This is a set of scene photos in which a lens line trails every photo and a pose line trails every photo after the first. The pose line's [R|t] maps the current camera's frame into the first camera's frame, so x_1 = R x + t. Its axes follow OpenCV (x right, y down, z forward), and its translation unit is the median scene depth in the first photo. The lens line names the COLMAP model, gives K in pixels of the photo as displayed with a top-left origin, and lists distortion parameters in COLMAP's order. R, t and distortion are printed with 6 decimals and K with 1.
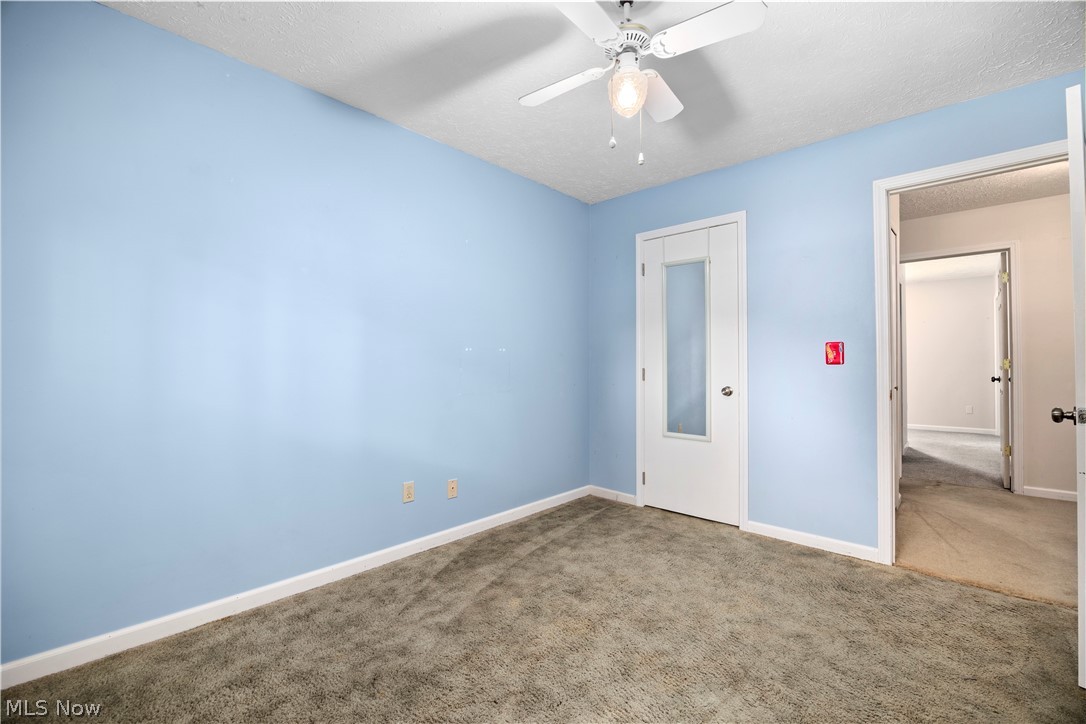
lens RADIAL K [[466.6, 0, 540.4], [0, 466.6, 359.4], [0, 0, 1]] dist [-0.015618, -0.000099]
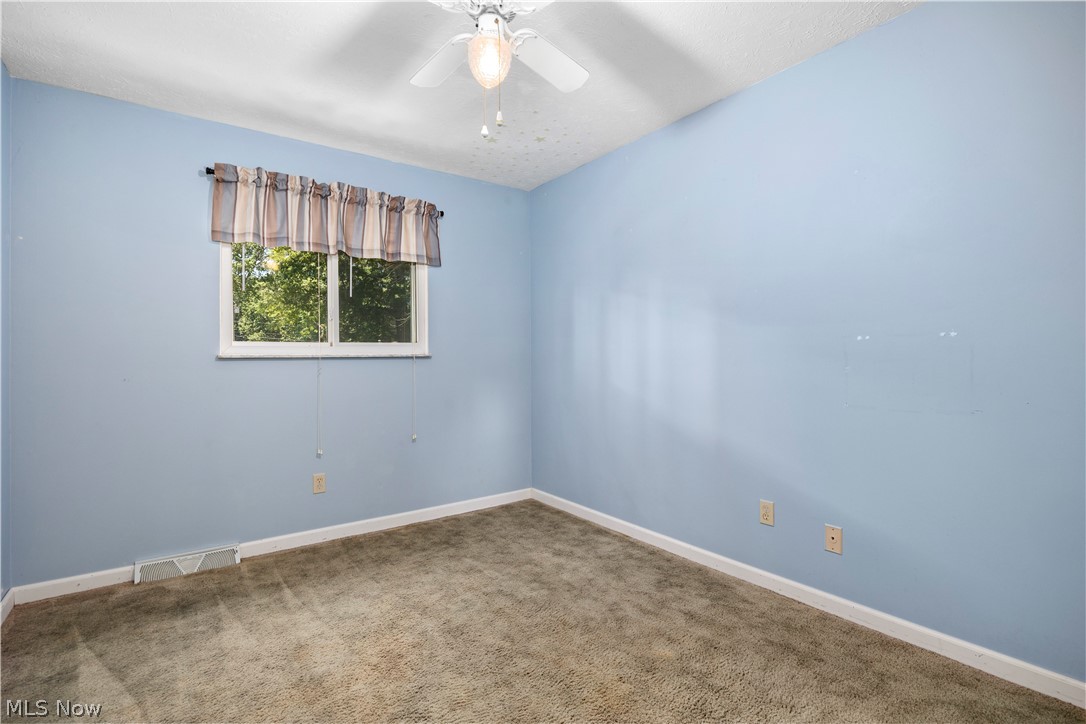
lens RADIAL K [[518.2, 0, 543.0], [0, 518.2, 362.0], [0, 0, 1]] dist [-0.000919, -0.000227]
pose [[-0.195655, 0.002996, -0.980668, 0.879349], [0.011041, 0.999939, 0.000852, 0.009098], [0.980611, -0.010661, -0.195676, 0.976091]]
